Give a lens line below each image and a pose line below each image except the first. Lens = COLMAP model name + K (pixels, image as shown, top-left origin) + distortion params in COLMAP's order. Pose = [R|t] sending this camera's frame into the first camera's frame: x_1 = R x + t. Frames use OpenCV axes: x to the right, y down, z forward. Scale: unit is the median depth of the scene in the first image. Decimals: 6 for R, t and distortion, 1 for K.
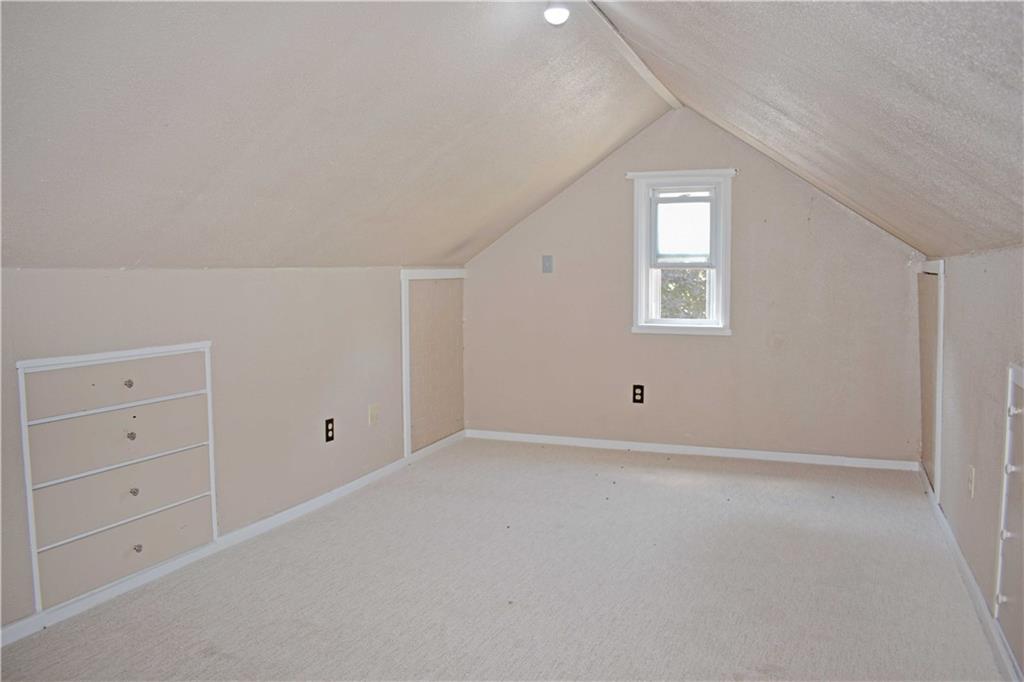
lens RADIAL K [[816.4, 0, 508.7], [0, 816.4, 342.2], [0, 0, 1]] dist [-0.089468, 0.020430]
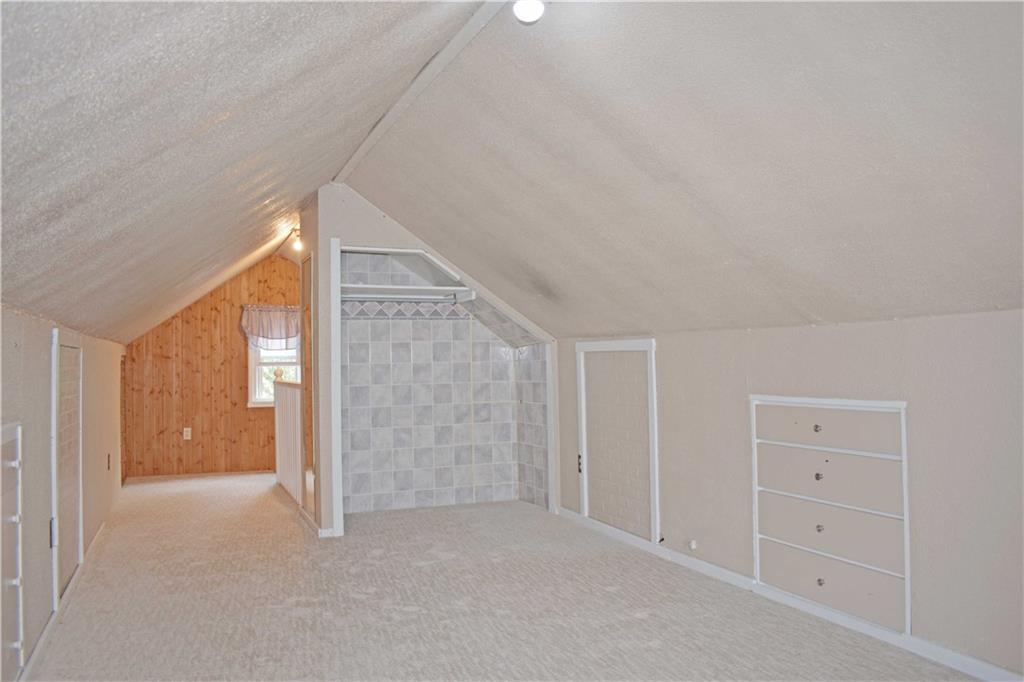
lens RADIAL K [[816.4, 0, 517.0], [0, 816.4, 342.5], [0, 0, 1]] dist [-0.089468, 0.020430]
pose [[-0.712506, 0.004258, -0.701653, 0.418049], [-0.029951, 0.998886, 0.036476, -0.065768], [0.701026, 0.047004, -0.711585, 1.049207]]
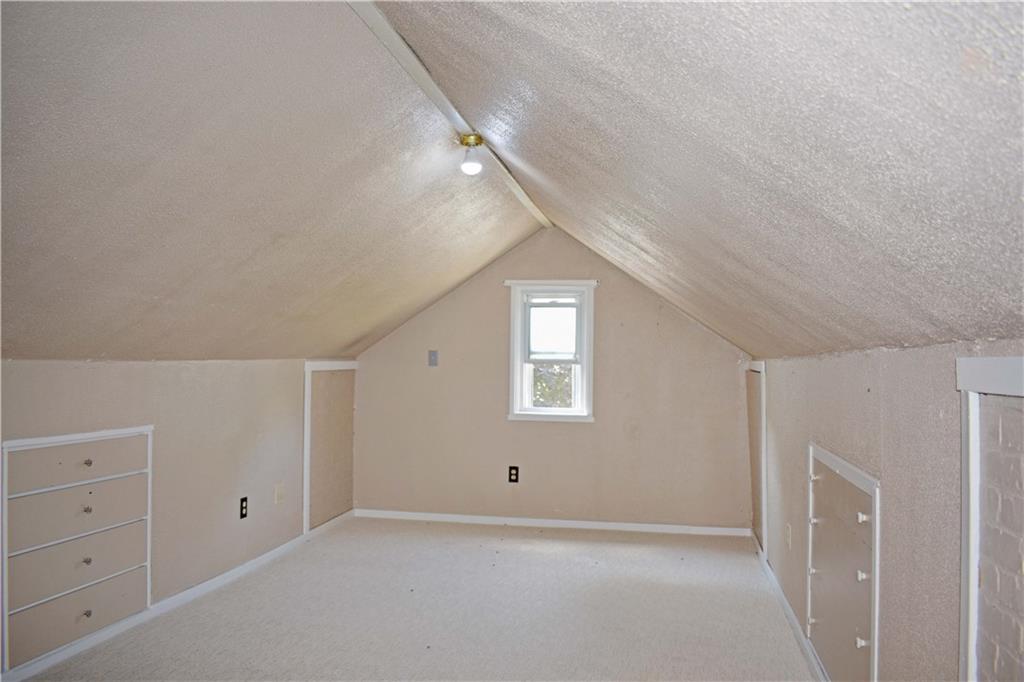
lens RADIAL K [[816.4, 0, 514.6], [0, 816.4, 340.6], [0, 0, 1]] dist [-0.089468, 0.020430]
pose [[0.981585, 0.020550, 0.189917, -0.073015], [0.000096, 0.994144, -0.108068, 0.001622], [-0.191026, 0.106096, 0.975834, -0.152943]]
